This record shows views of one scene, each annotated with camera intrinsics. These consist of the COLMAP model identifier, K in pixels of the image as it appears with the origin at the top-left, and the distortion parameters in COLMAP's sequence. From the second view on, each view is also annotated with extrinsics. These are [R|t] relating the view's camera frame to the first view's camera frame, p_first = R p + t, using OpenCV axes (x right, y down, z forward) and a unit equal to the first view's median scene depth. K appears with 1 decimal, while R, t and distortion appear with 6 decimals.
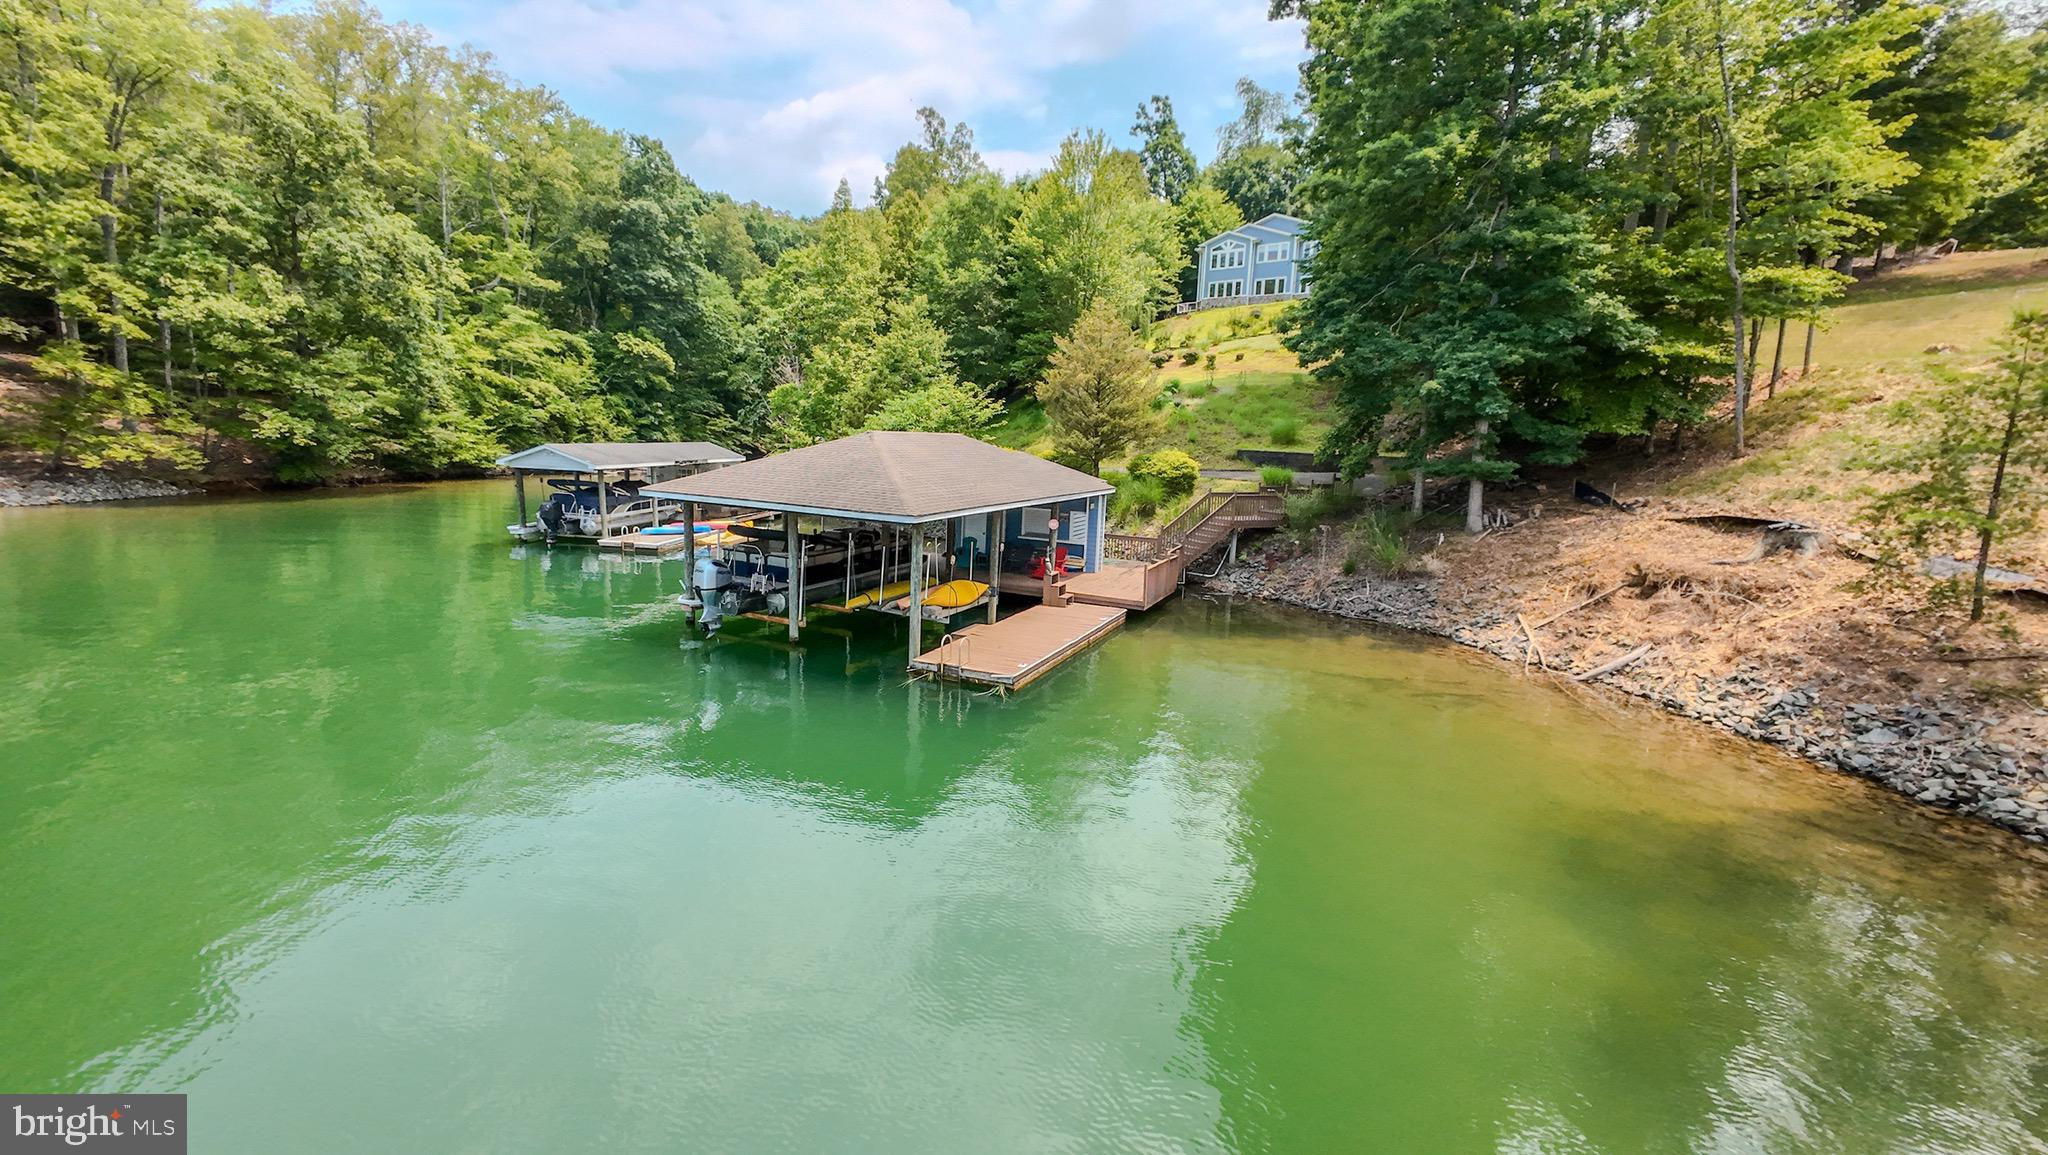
lens RADIAL K [[801.6, 0, 1024.0], [0, 801.6, 577.5], [0, 0, 1]] dist [0.010488, -0.000294]
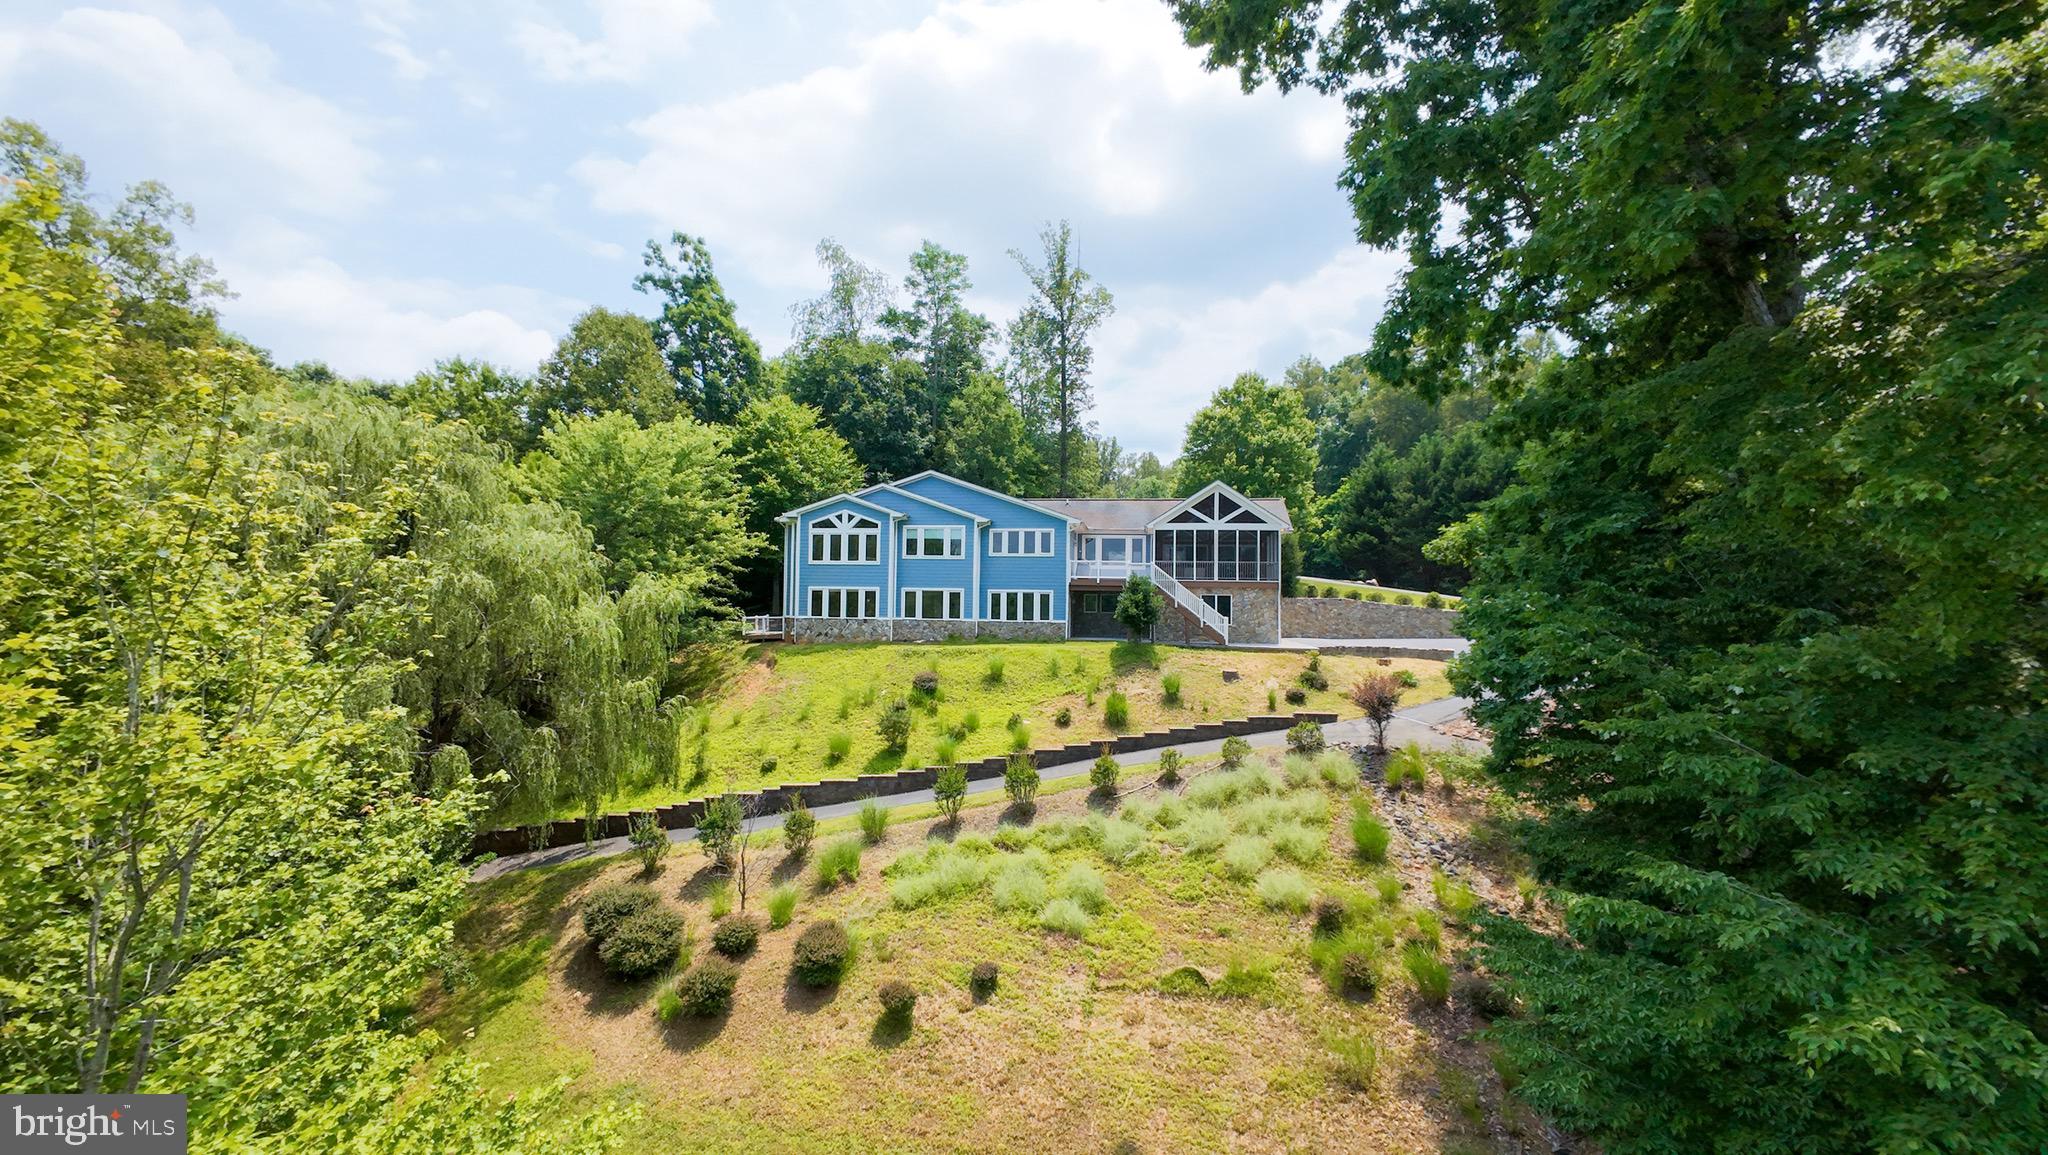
lens RADIAL K [[801.6, 0, 1024.0], [0, 801.6, 577.5], [0, 0, 1]] dist [0.010488, -0.000294]
pose [[0.858028, -0.010214, 0.513501, 0.090738], [0.110154, 0.980197, -0.164562, -0.279178], [-0.501651, 0.197763, 0.842161, 0.519874]]
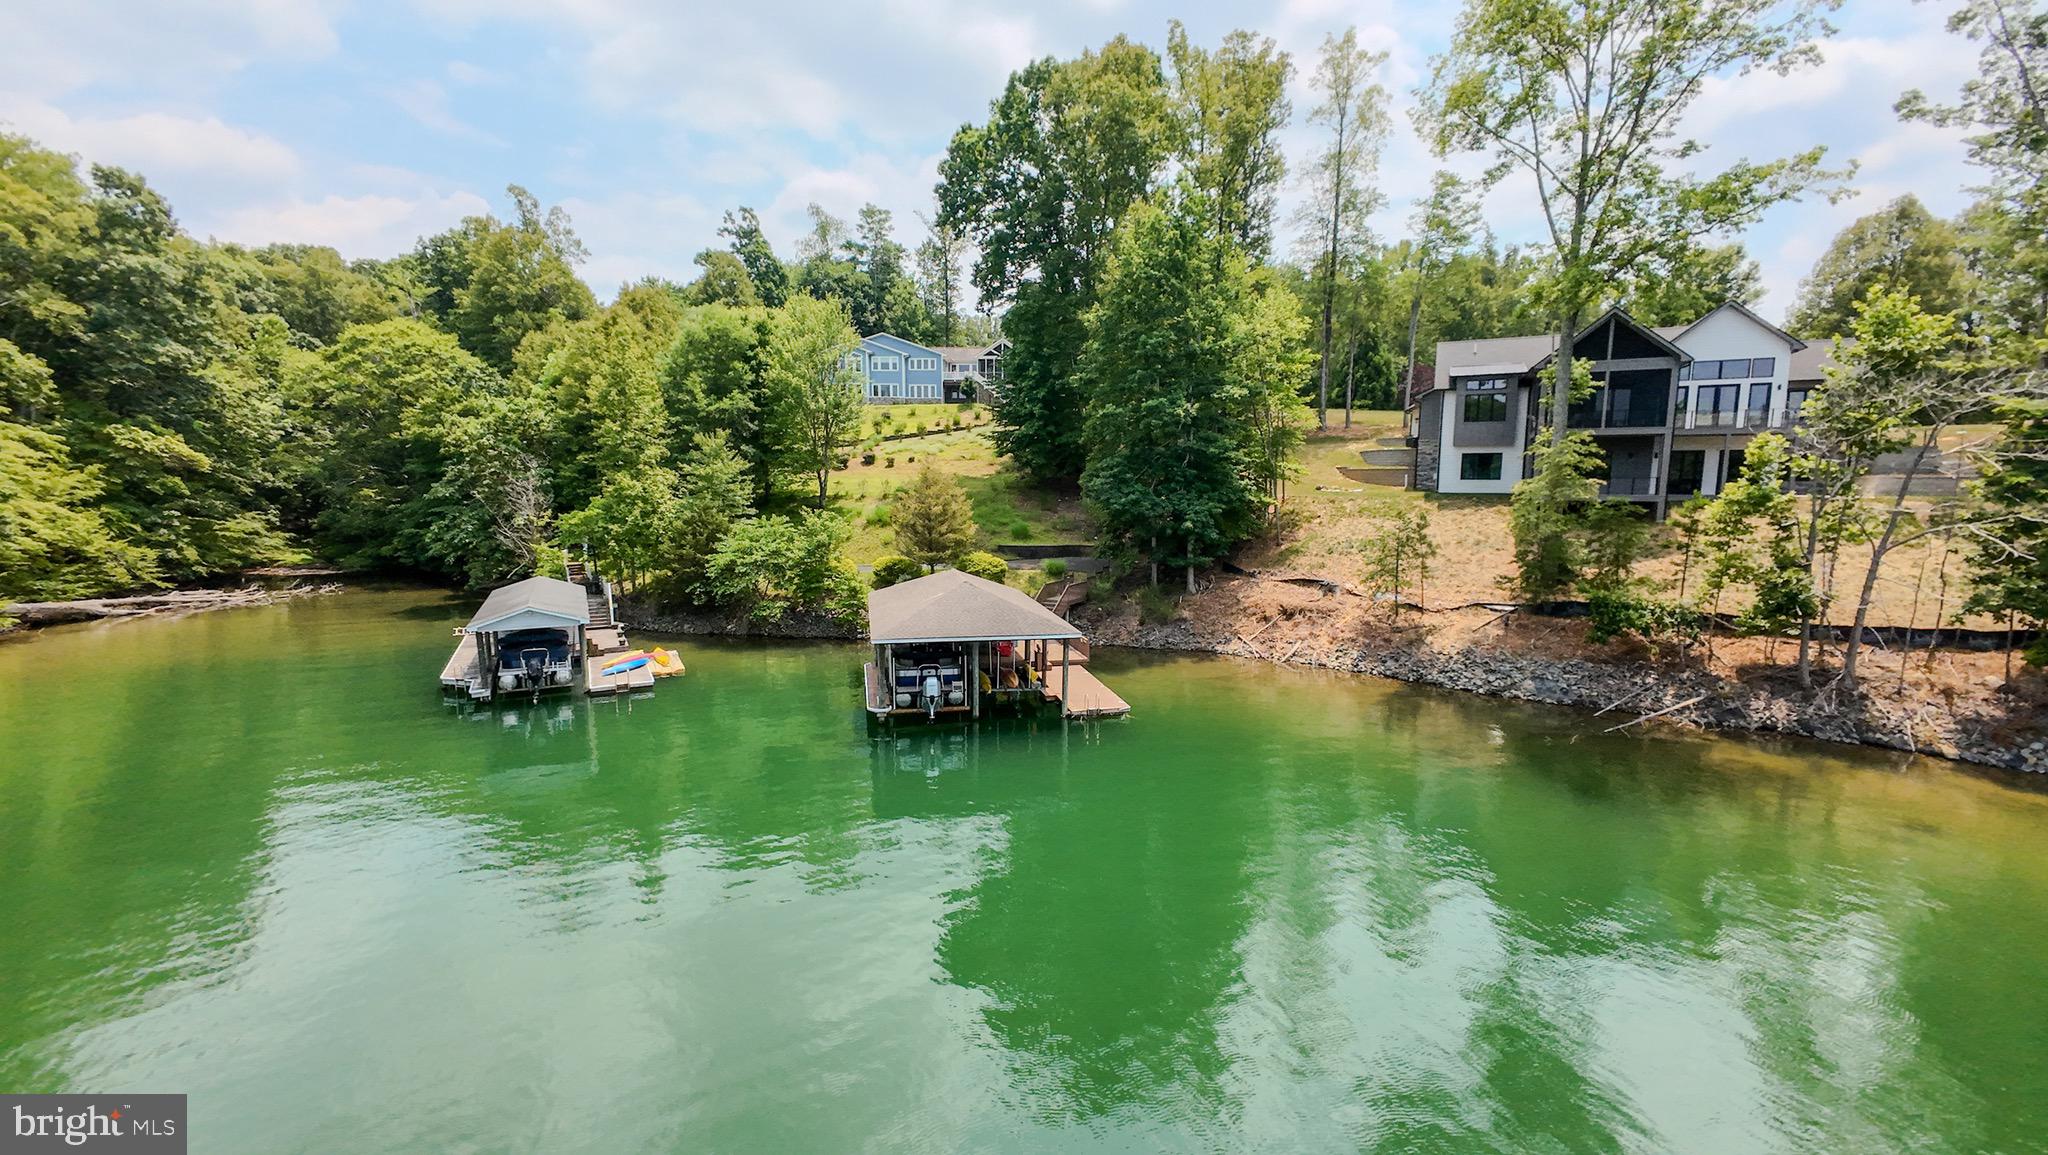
lens RADIAL K [[801.6, 0, 1024.0], [0, 801.6, 577.5], [0, 0, 1]] dist [0.010488, -0.000294]
pose [[0.803197, -0.106158, 0.586179, -0.265353], [0.134076, 0.990962, -0.004250, -0.043210], [-0.580430, 0.082007, 0.810171, -0.091120]]
